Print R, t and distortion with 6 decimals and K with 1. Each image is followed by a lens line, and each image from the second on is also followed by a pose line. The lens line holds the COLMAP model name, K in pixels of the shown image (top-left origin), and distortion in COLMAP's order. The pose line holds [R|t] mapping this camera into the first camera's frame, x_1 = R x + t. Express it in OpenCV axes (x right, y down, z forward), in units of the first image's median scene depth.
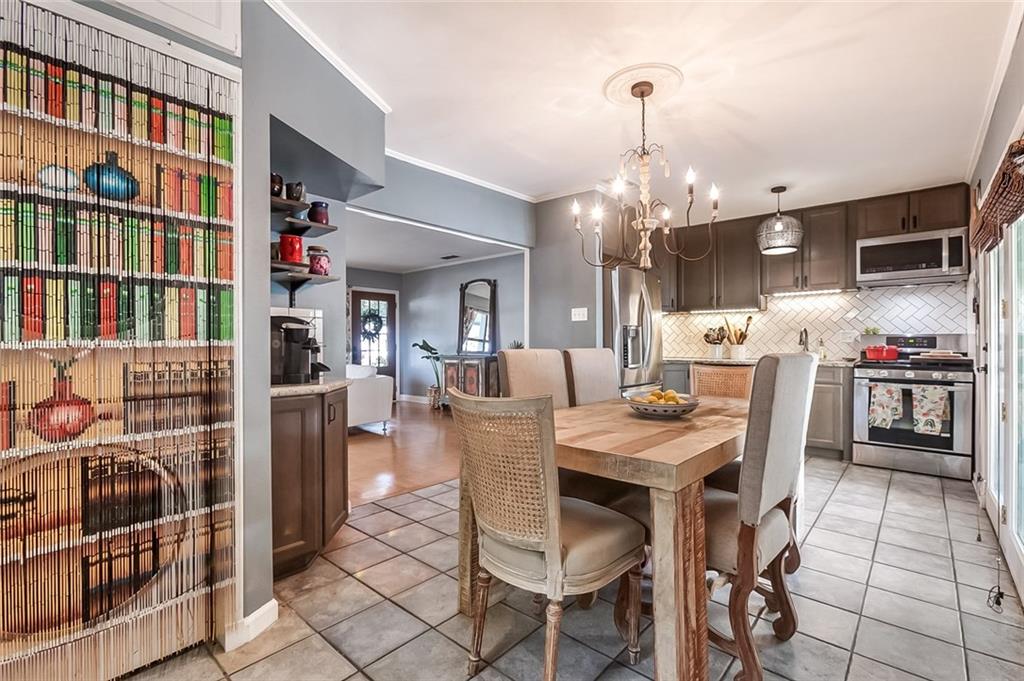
lens RADIAL K [[471.9, 0, 512.0], [0, 471.9, 342.5], [0, 0, 1]] dist [-0.000727, -0.000023]
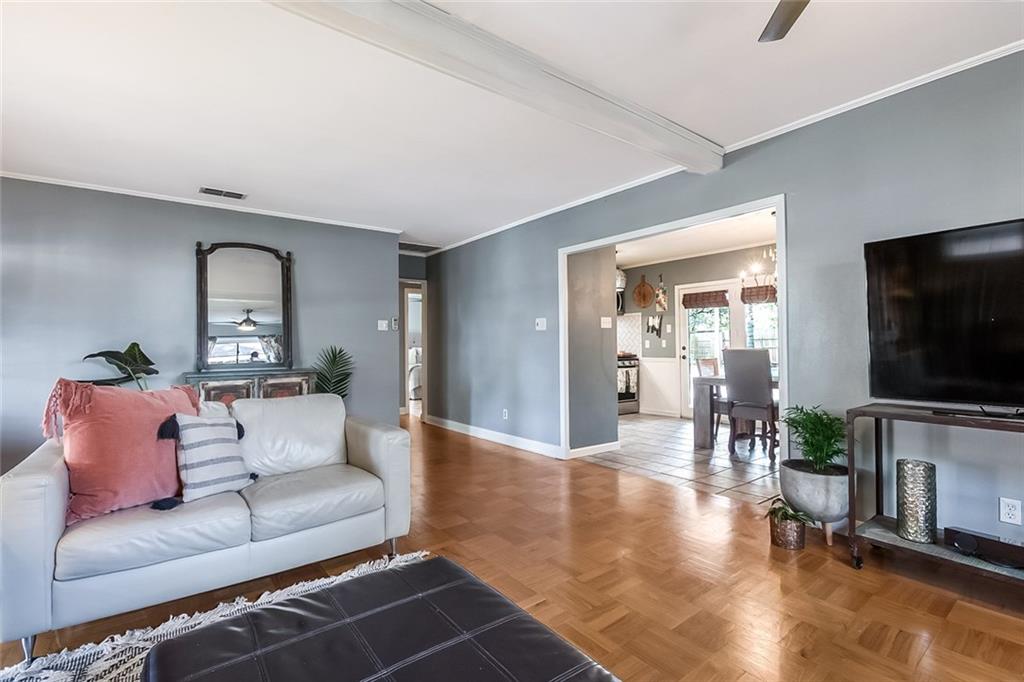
lens RADIAL K [[471.9, 0, 512.1], [0, 471.9, 343.9], [0, 0, 1]] dist [-0.000727, -0.000023]
pose [[0.211536, 0.008373, 0.977334, -0.624984], [0.009439, 0.999899, -0.010609, 0.003594], [-0.977325, 0.011469, 0.211436, 0.580362]]
